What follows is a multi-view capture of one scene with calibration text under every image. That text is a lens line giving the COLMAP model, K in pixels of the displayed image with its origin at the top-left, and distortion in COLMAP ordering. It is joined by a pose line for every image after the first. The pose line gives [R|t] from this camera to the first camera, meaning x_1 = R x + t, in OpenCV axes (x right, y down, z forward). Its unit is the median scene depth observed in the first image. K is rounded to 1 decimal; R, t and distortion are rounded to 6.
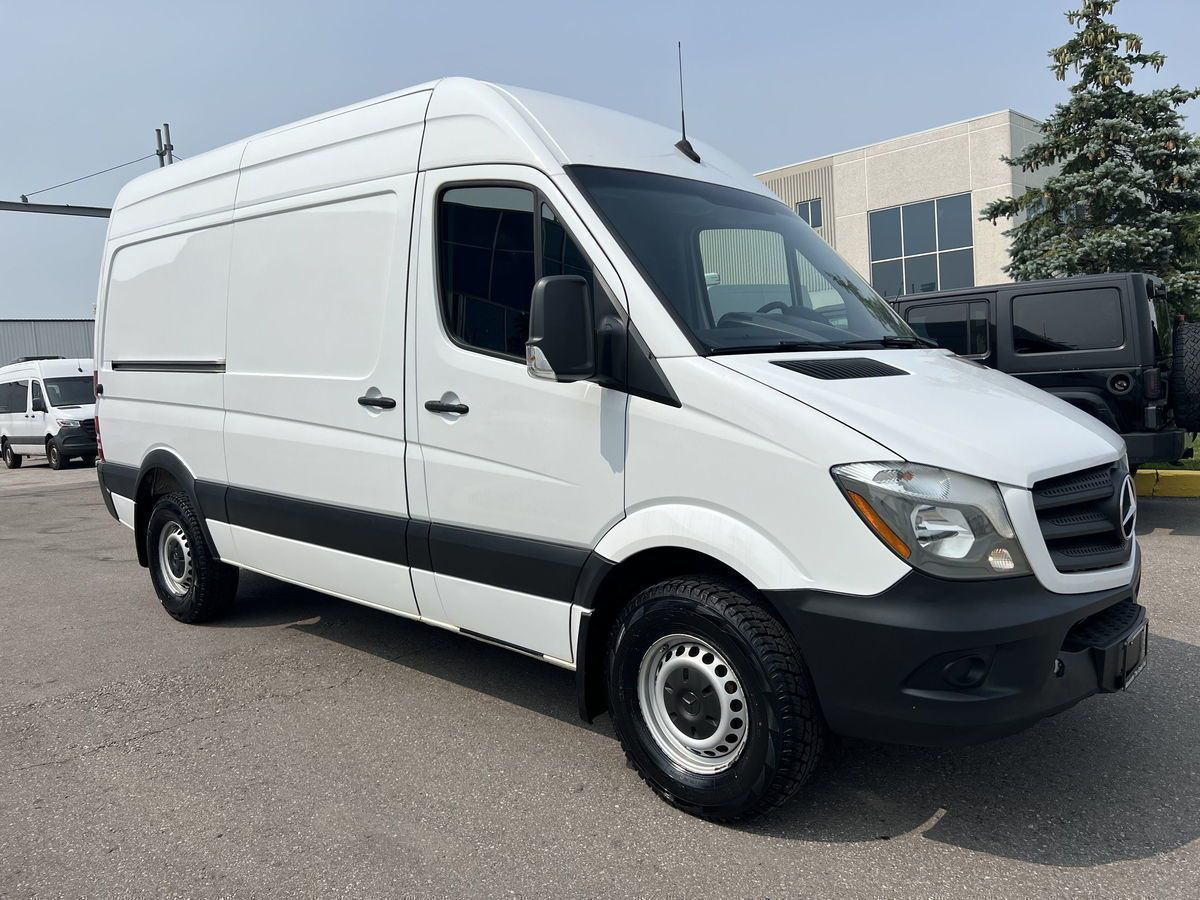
lens RADIAL K [[902.4, 0, 607.8], [0, 902.4, 447.8], [0, 0, 1]] dist [0.002373, -0.004206]
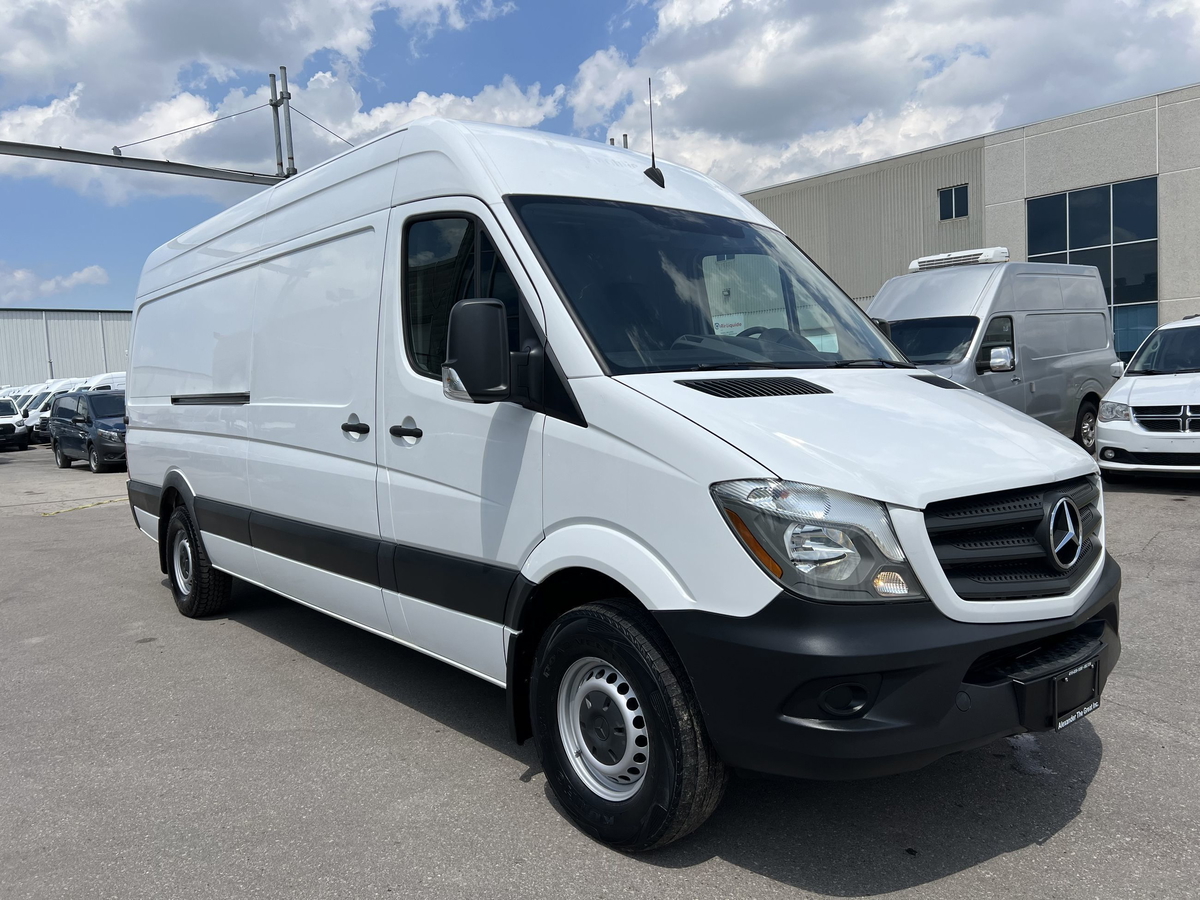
lens RADIAL K [[902.4, 0, 607.8], [0, 902.4, 447.8], [0, 0, 1]] dist [0.002373, -0.004206]
pose [[0.991078, 0.000744, -0.133279, 0.231359], [-0.006582, 0.999037, -0.043371, 0.020886], [0.133119, 0.043861, 0.990129, 0.012711]]
